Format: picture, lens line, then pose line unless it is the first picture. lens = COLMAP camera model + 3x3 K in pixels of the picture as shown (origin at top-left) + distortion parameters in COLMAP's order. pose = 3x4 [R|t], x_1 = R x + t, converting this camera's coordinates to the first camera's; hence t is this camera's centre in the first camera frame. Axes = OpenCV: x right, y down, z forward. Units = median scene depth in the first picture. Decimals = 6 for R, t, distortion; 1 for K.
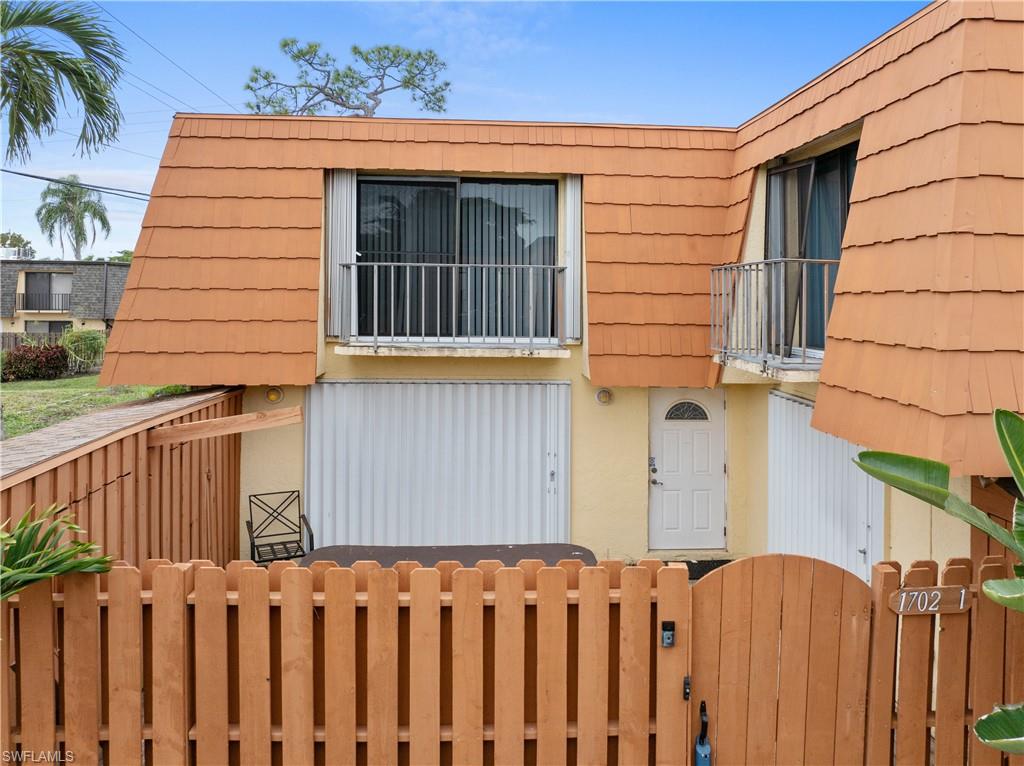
lens RADIAL K [[698.8, 0, 512.0], [0, 698.8, 383.0], [0, 0, 1]] dist [-0.039177, -0.000985]
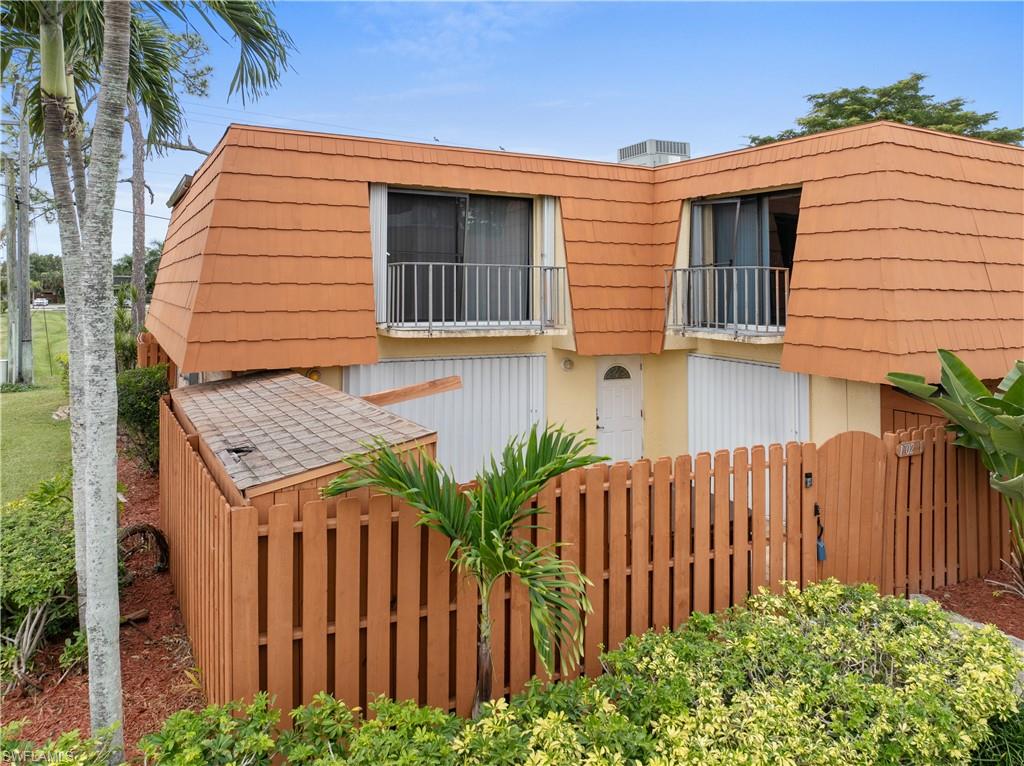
lens RADIAL K [[711.1, 0, 427.2], [0, 711.1, 377.8], [0, 0, 1]] dist [-0.028644, 0.000262]
pose [[0.933833, -0.049825, 0.354222, -0.633355], [0.045647, 0.998754, 0.020147, 0.006118], [-0.354785, -0.002645, 0.934944, -0.173650]]
